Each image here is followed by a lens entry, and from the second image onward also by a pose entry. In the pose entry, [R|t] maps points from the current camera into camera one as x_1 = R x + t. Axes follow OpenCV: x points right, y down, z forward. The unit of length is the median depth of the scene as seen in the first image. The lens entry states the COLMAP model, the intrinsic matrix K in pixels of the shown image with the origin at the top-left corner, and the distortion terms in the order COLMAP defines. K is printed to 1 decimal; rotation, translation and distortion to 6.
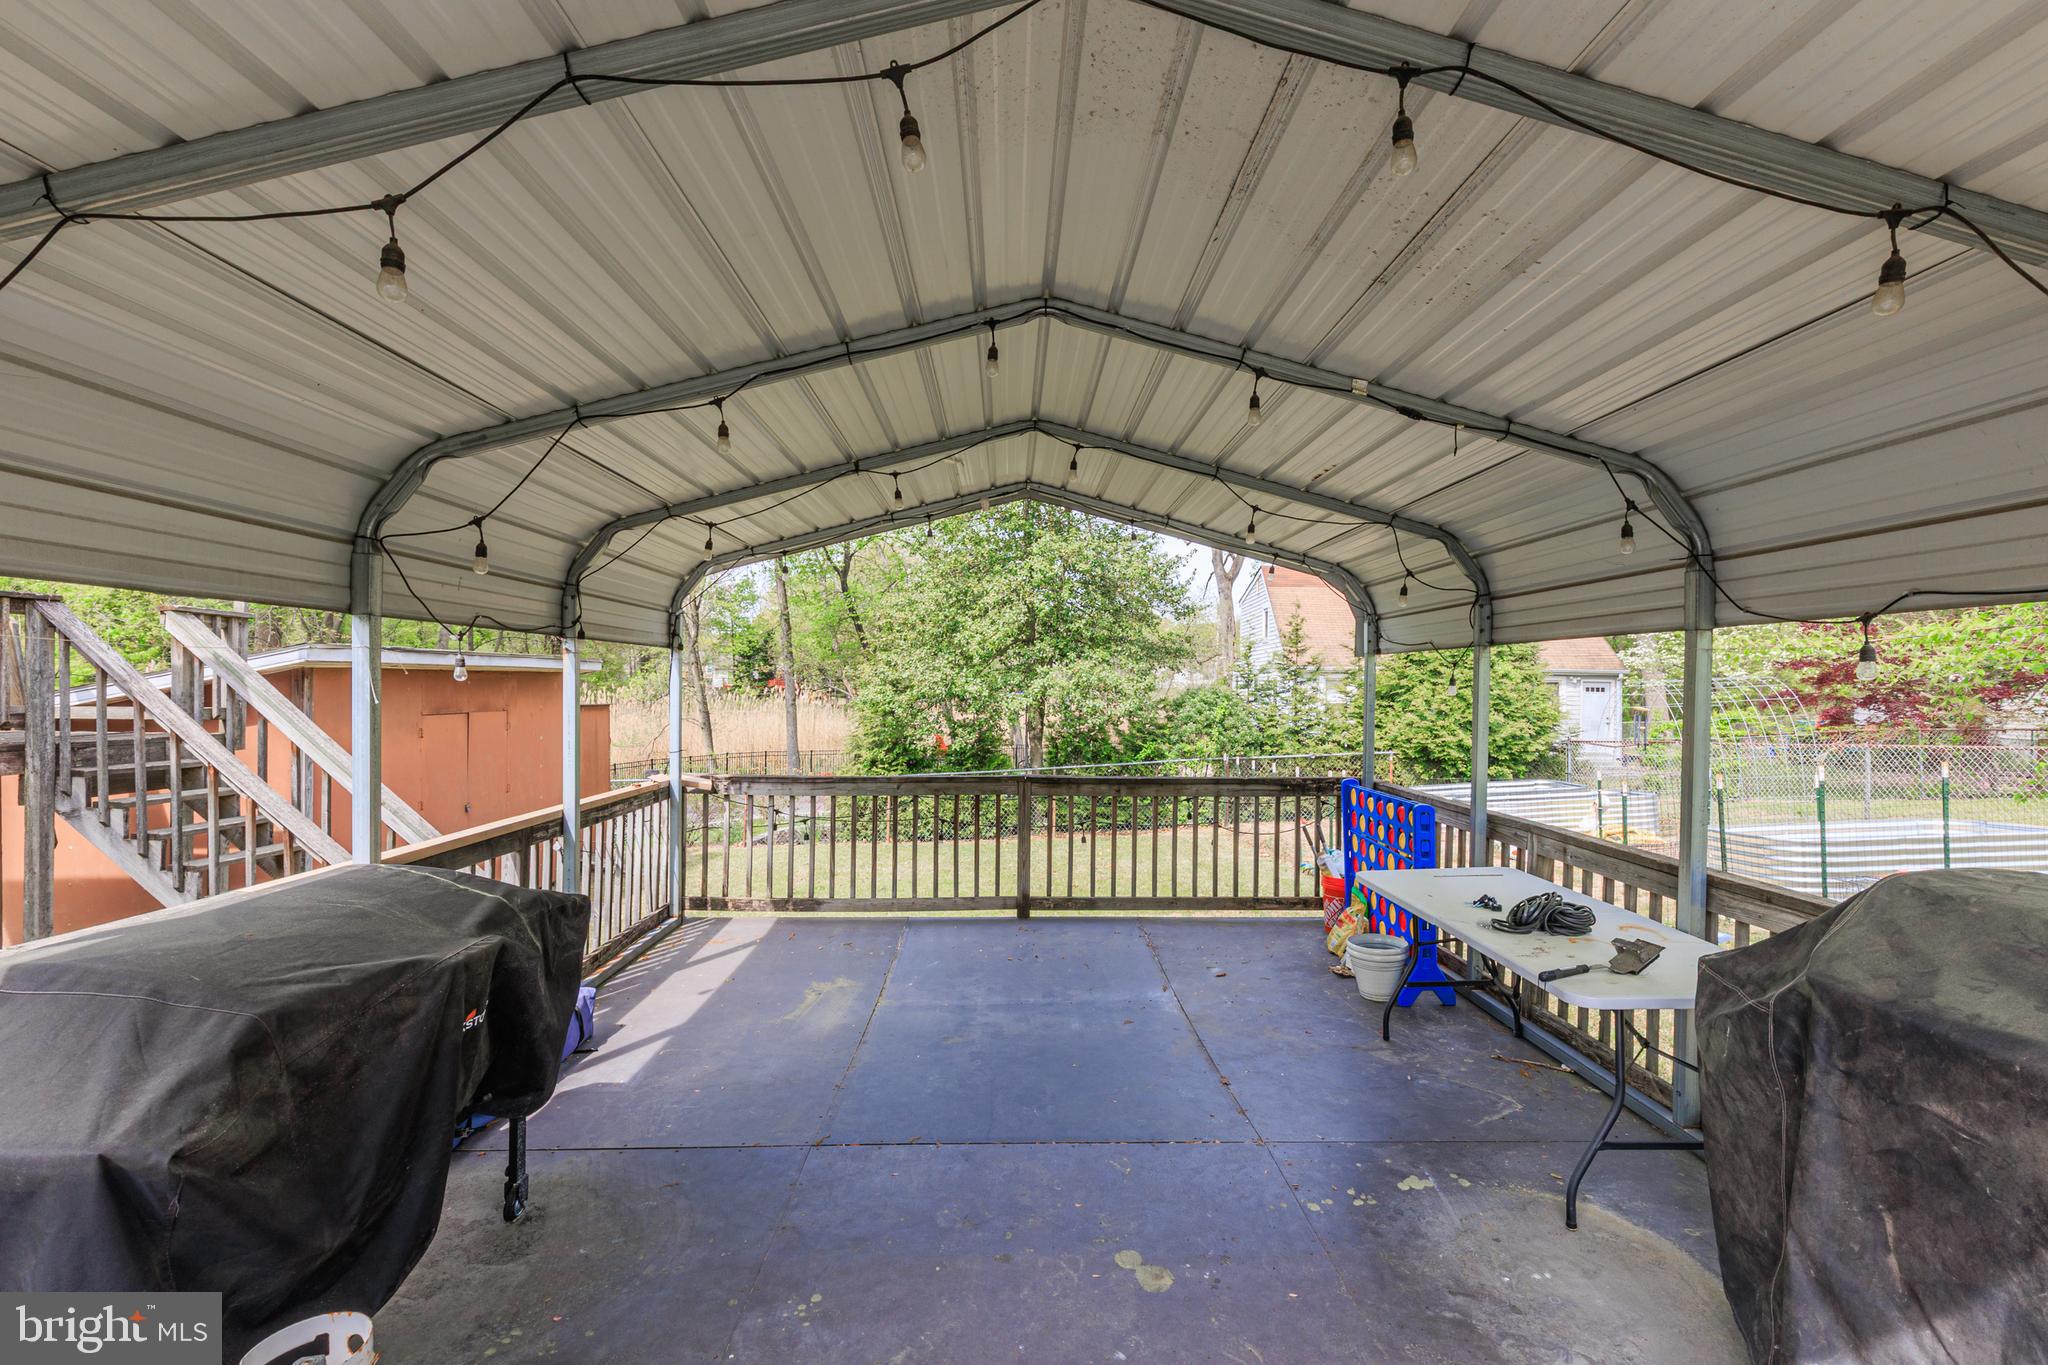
lens RADIAL K [[946.6, 0, 1017.4], [0, 946.6, 691.9], [0, 0, 1]] dist [0.003004, 0.000458]
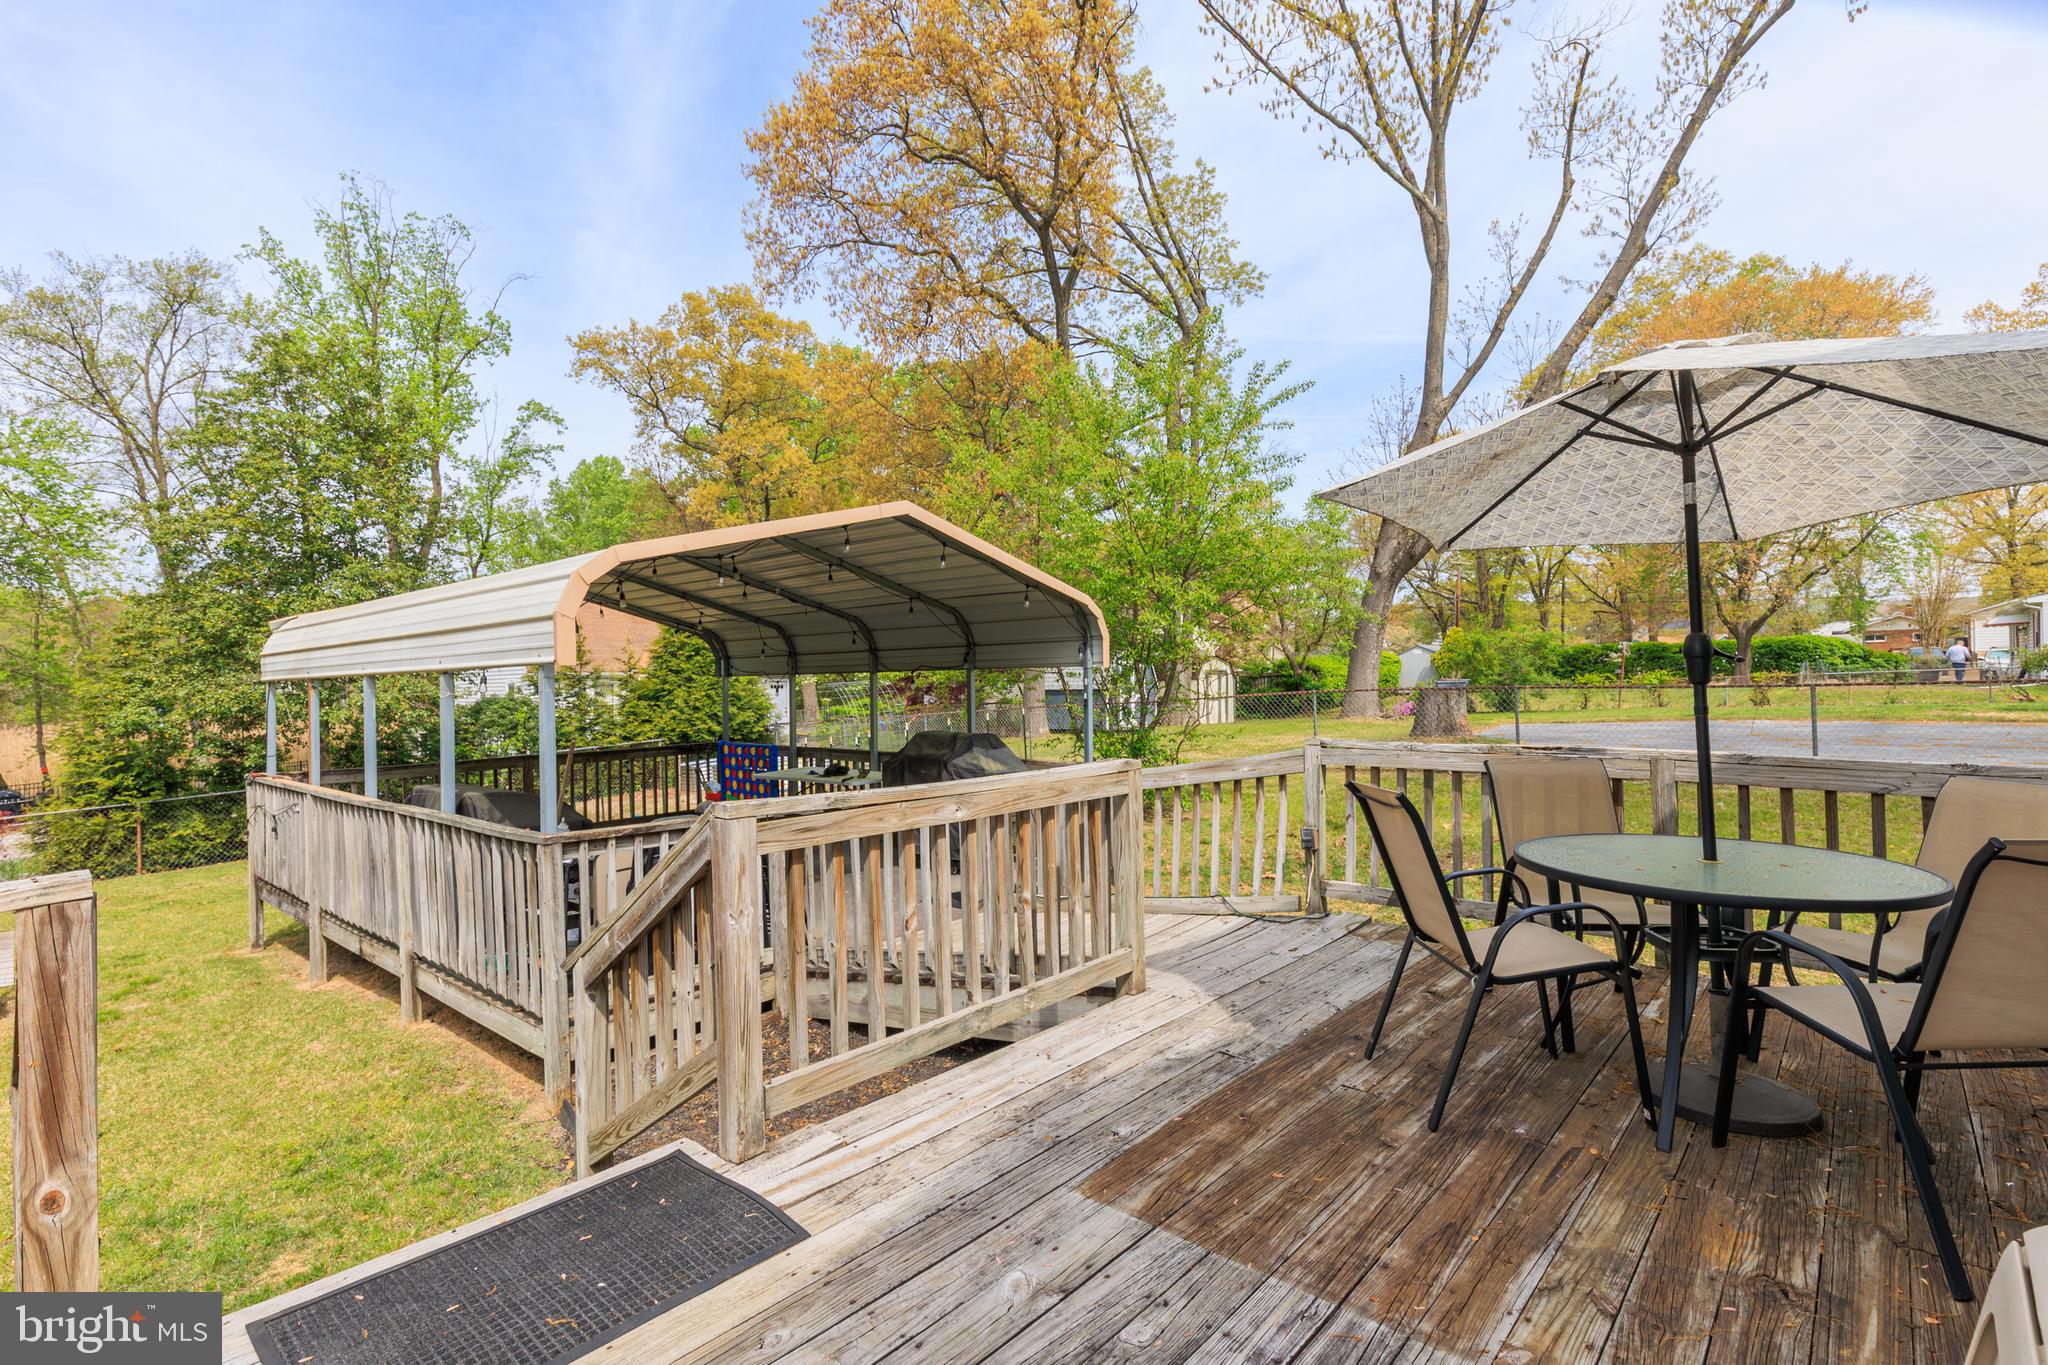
lens RADIAL K [[946.6, 0, 1022.6], [0, 946.6, 680.4], [0, 0, 1]] dist [0.003004, 0.000458]
pose [[0.679731, -0.023096, 0.733098, -0.249711], [0.031800, 0.999492, 0.002003, -0.006377], [-0.732772, 0.021951, 0.680120, -0.299178]]
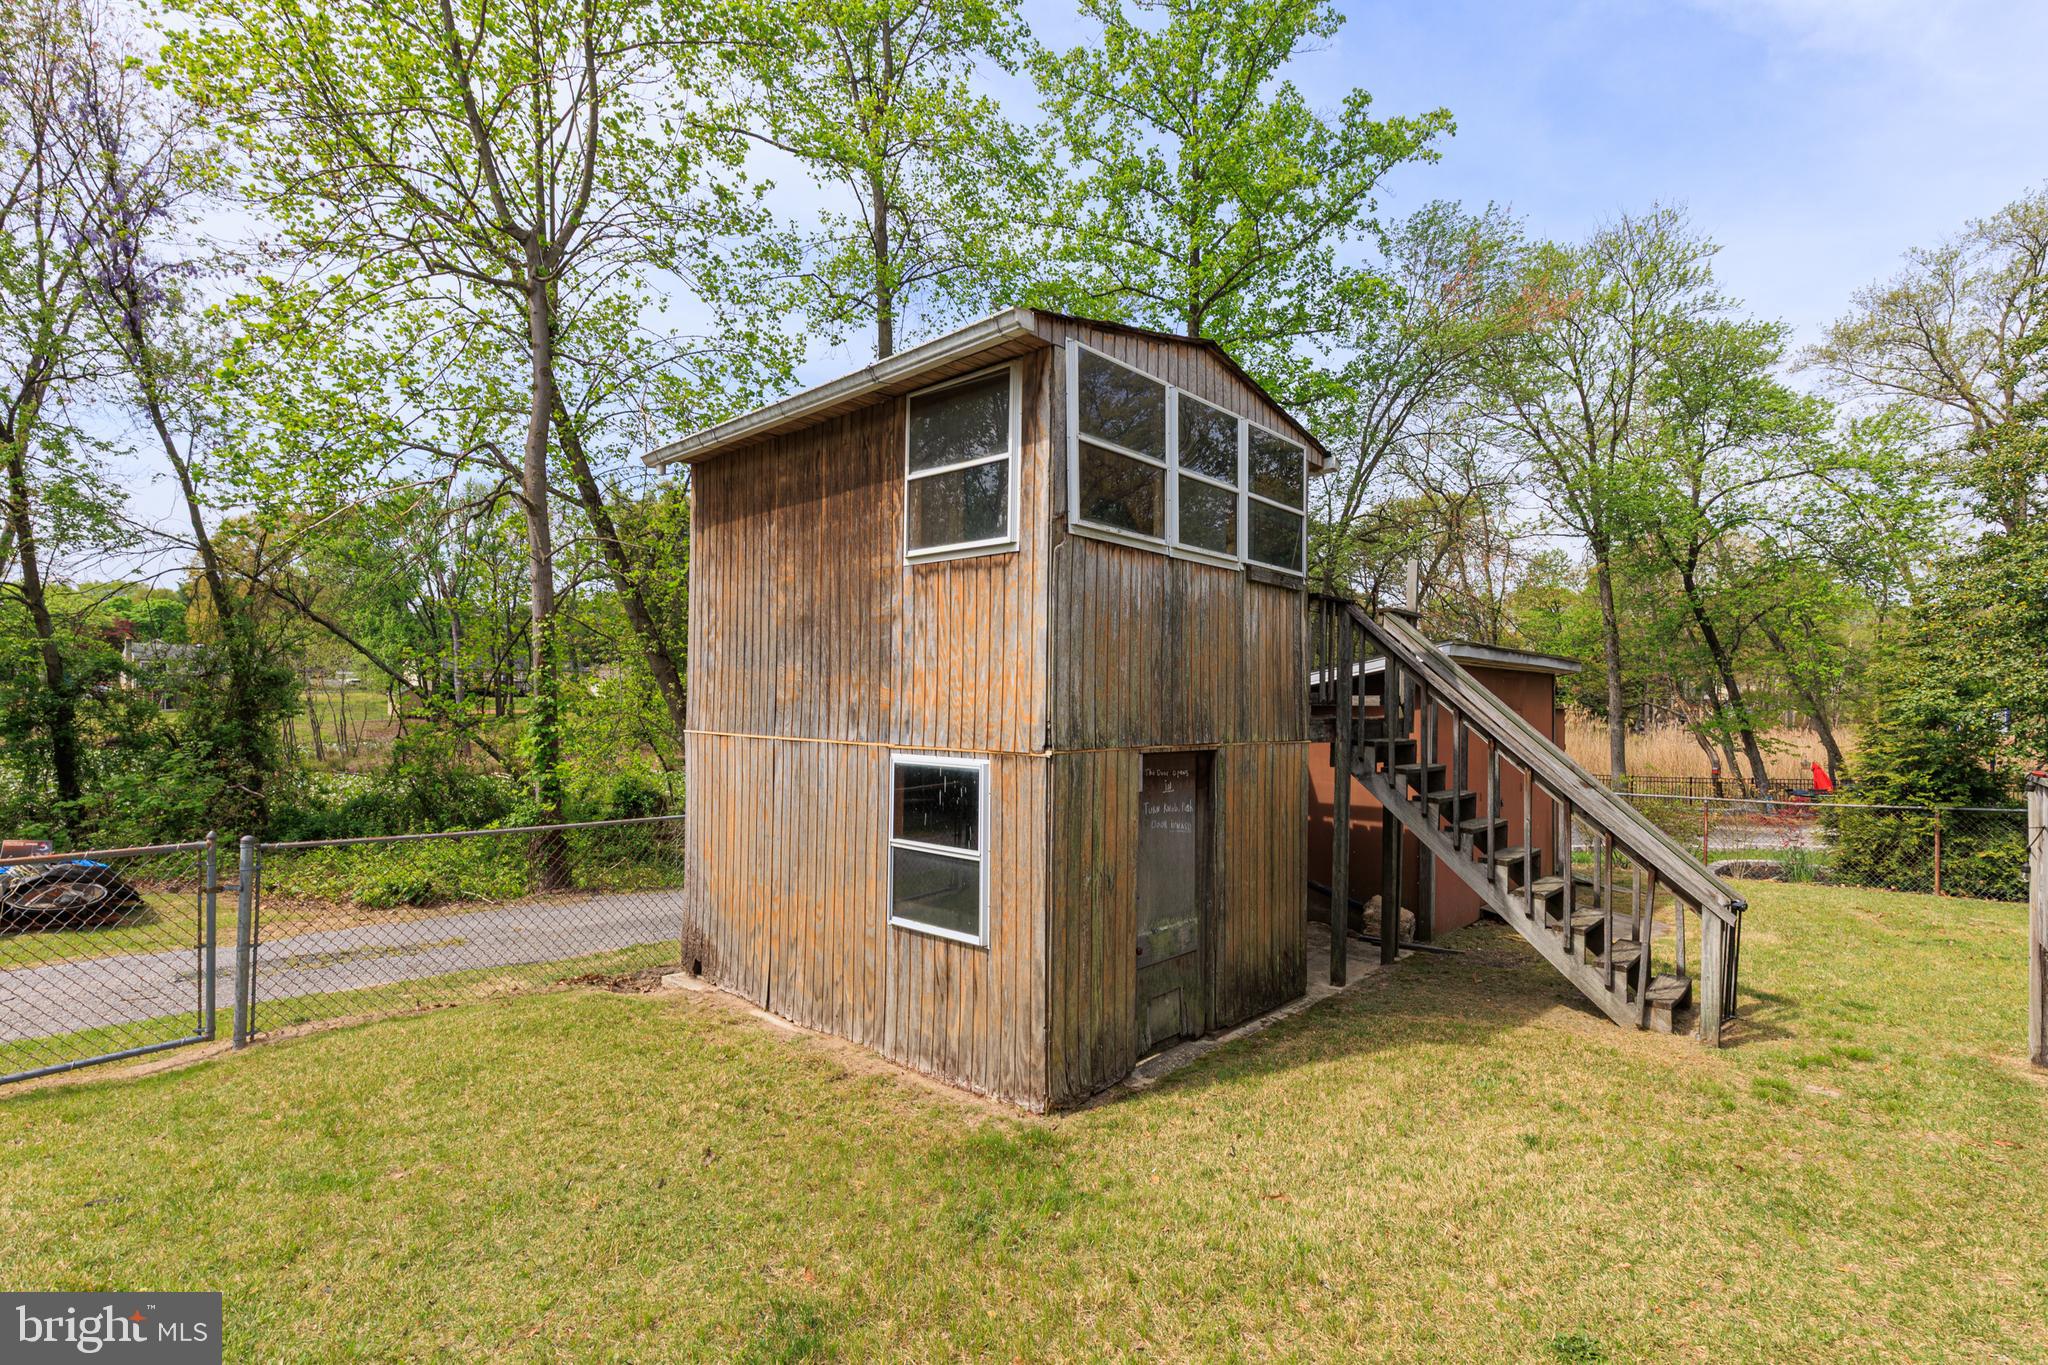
lens RADIAL K [[946.6, 0, 1028.7], [0, 946.6, 688.0], [0, 0, 1]] dist [0.003004, 0.000458]
pose [[0.748499, -0.009060, -0.663074, -0.192986], [-0.008685, 0.999687, -0.023463, 0.017968], [0.663079, 0.023321, 0.748186, -0.069705]]
